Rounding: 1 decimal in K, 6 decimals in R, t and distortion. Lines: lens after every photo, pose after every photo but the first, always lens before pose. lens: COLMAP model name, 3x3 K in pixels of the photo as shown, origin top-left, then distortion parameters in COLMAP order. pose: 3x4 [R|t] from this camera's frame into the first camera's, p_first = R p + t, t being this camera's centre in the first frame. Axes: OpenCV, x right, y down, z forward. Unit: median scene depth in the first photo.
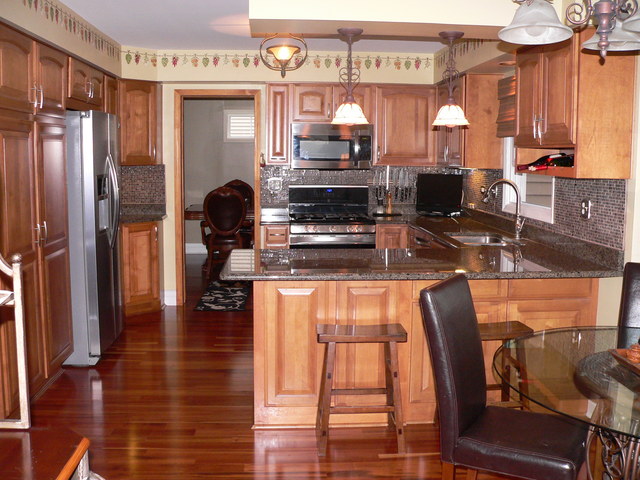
lens RADIAL K [[678.8, 0, 320.0], [0, 678.8, 240.0], [0, 0, 1]] dist [-0.186153, 0.149763]
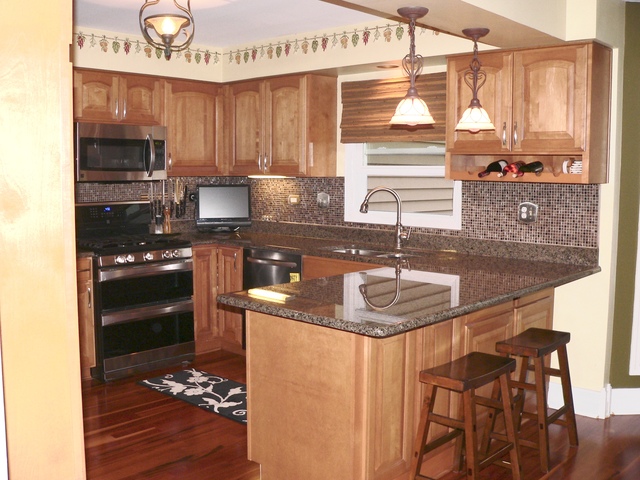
lens RADIAL K [[678.8, 0, 320.0], [0, 678.8, 240.0], [0, 0, 1]] dist [-0.186153, 0.149763]
pose [[0.745660, -0.070012, 0.662638, -0.362109], [0.079626, 0.996701, 0.015706, -0.033187], [-0.661552, 0.041052, 0.748775, 0.291205]]
